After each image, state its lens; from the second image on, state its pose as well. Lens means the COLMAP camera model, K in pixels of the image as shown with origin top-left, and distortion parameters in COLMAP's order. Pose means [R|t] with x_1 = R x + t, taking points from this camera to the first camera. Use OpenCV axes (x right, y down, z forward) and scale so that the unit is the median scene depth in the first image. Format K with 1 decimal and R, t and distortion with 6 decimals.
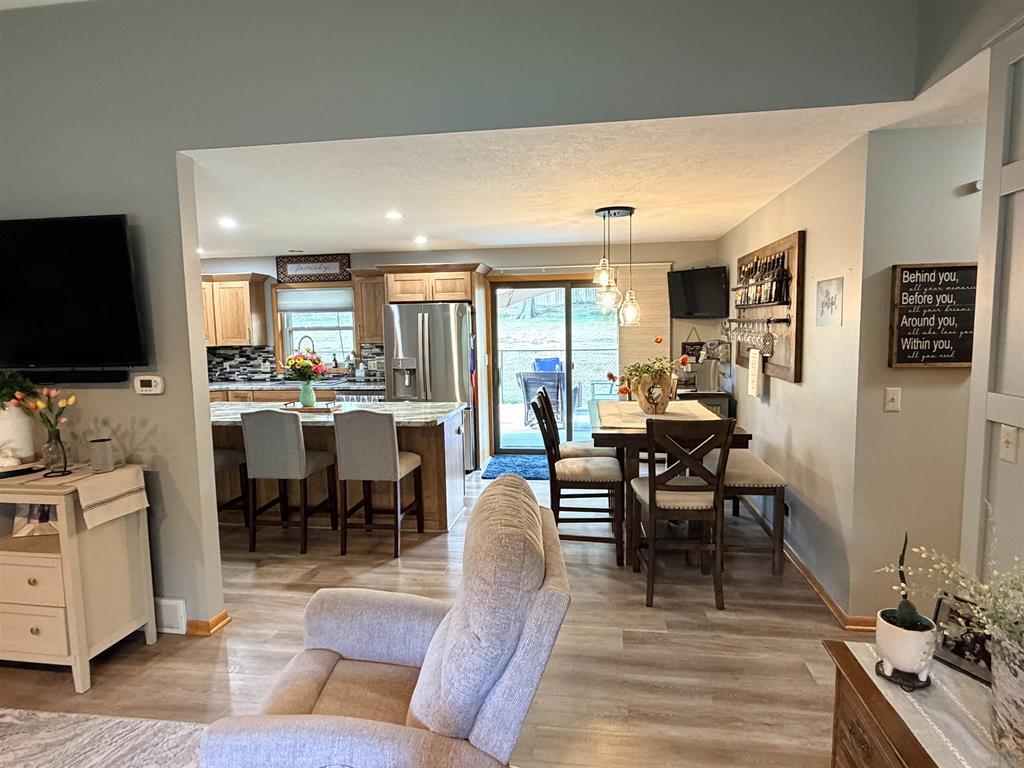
lens RADIAL K [[602.9, 0, 511.6], [0, 602.9, 385.6], [0, 0, 1]] dist [0.002082, 0.003071]
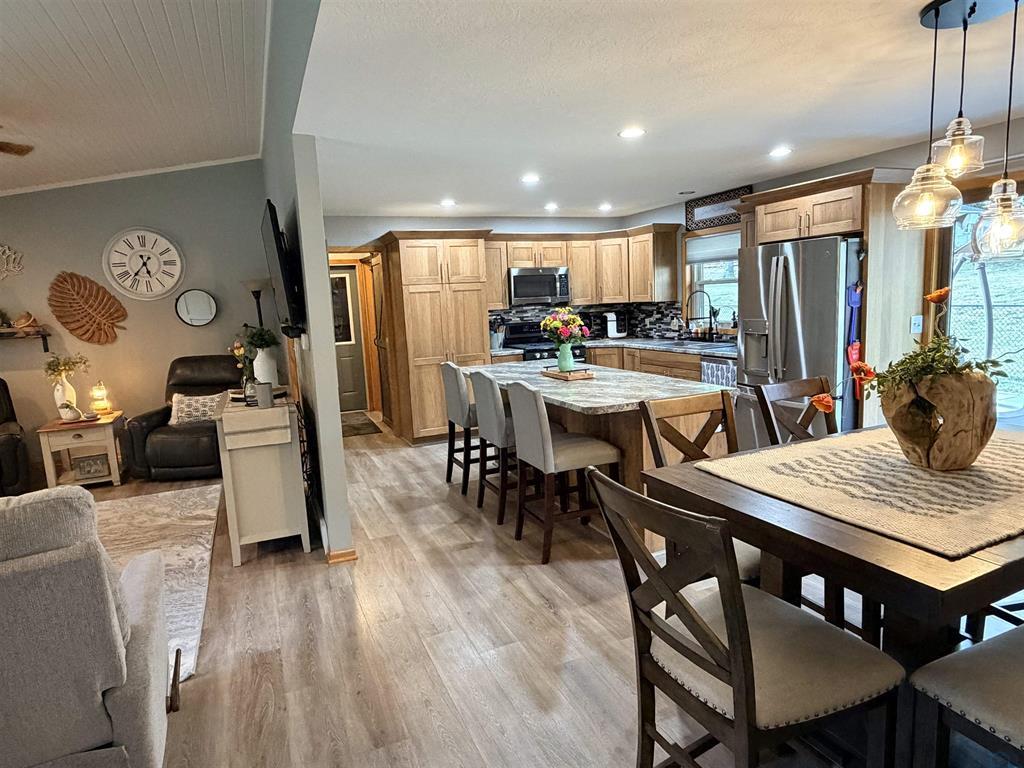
lens RADIAL K [[602.9, 0, 503.9], [0, 602.9, 383.8], [0, 0, 1]] dist [0.002082, 0.003071]
pose [[0.520152, 0.113039, -0.846560, 0.260981], [-0.046905, 0.993488, 0.103837, -0.025409], [0.852785, -0.014303, 0.522066, 0.301127]]
